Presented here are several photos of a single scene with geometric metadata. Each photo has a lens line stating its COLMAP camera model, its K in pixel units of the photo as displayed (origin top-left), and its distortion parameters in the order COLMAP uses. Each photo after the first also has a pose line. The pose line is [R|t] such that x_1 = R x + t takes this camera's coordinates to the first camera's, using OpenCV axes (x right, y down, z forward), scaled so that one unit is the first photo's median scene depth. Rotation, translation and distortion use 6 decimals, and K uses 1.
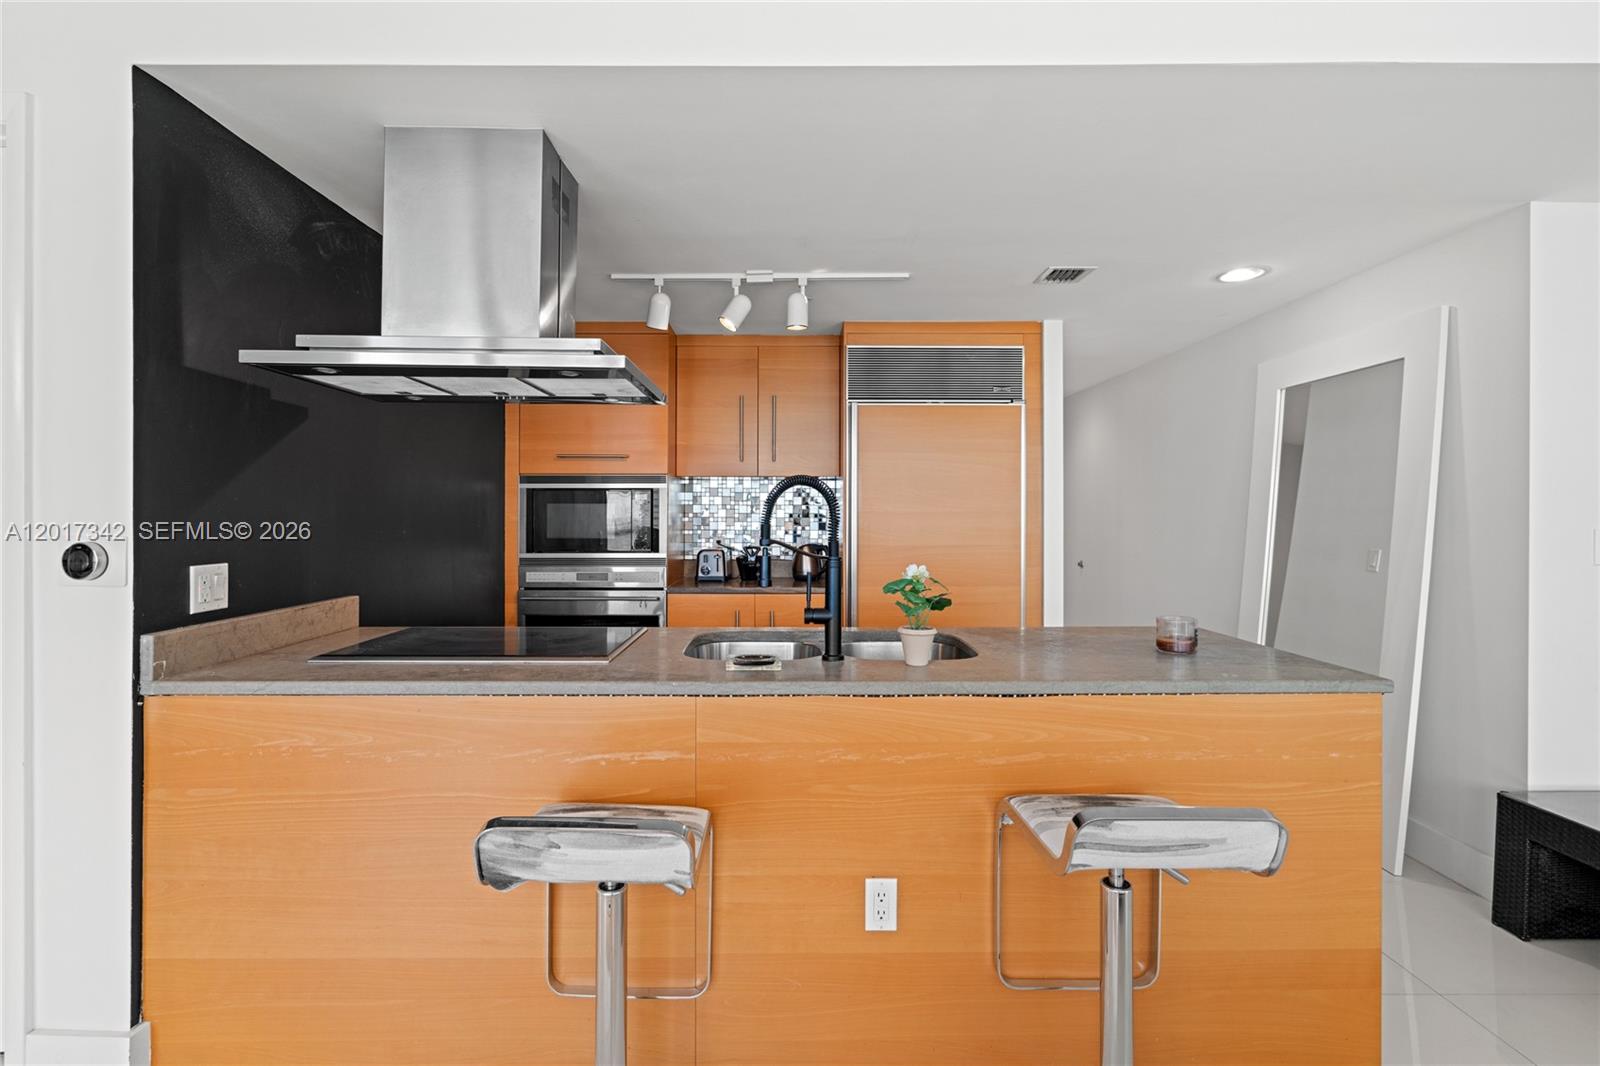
lens RADIAL K [[726.1, 0, 786.6], [0, 726.1, 512.9], [0, 0, 1]] dist [-0.008572, 0.005776]
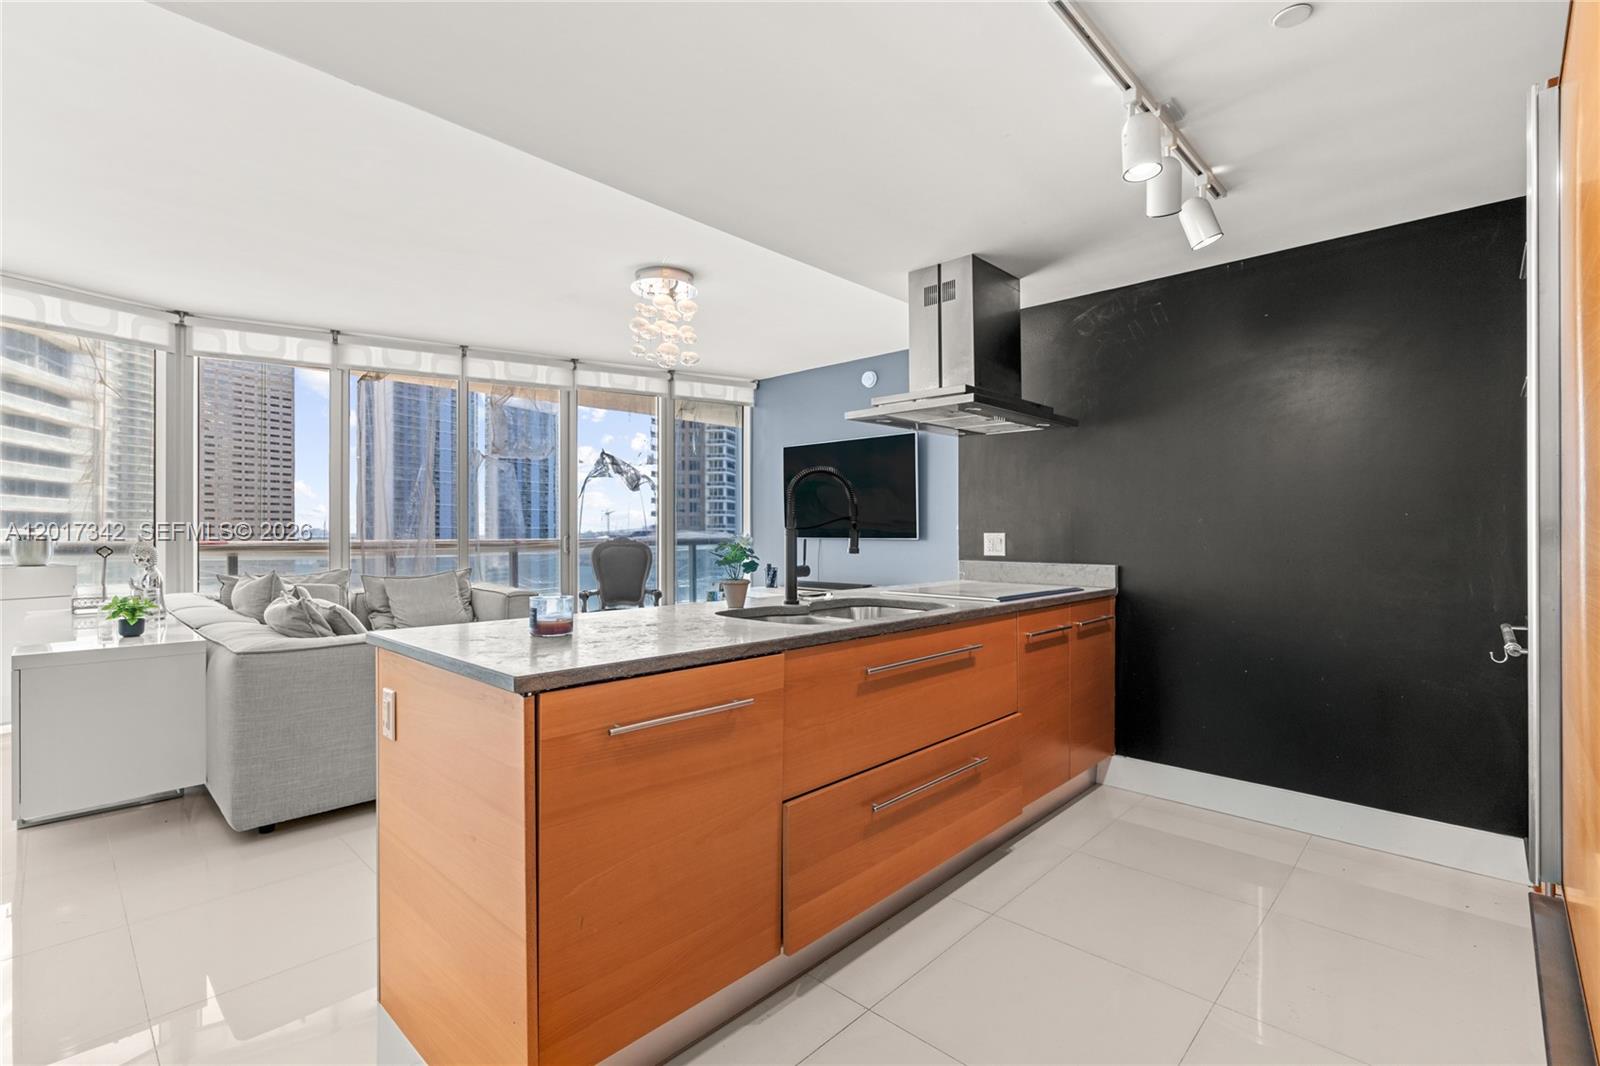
lens RADIAL K [[726.1, 0, 795.1], [0, 726.1, 538.6], [0, 0, 1]] dist [-0.008572, 0.005776]
pose [[-0.691997, 0.002600, -0.721896, 0.834413], [-0.002379, 0.999980, 0.005881, 0.058178], [0.721897, 0.005787, -0.691977, 1.552084]]
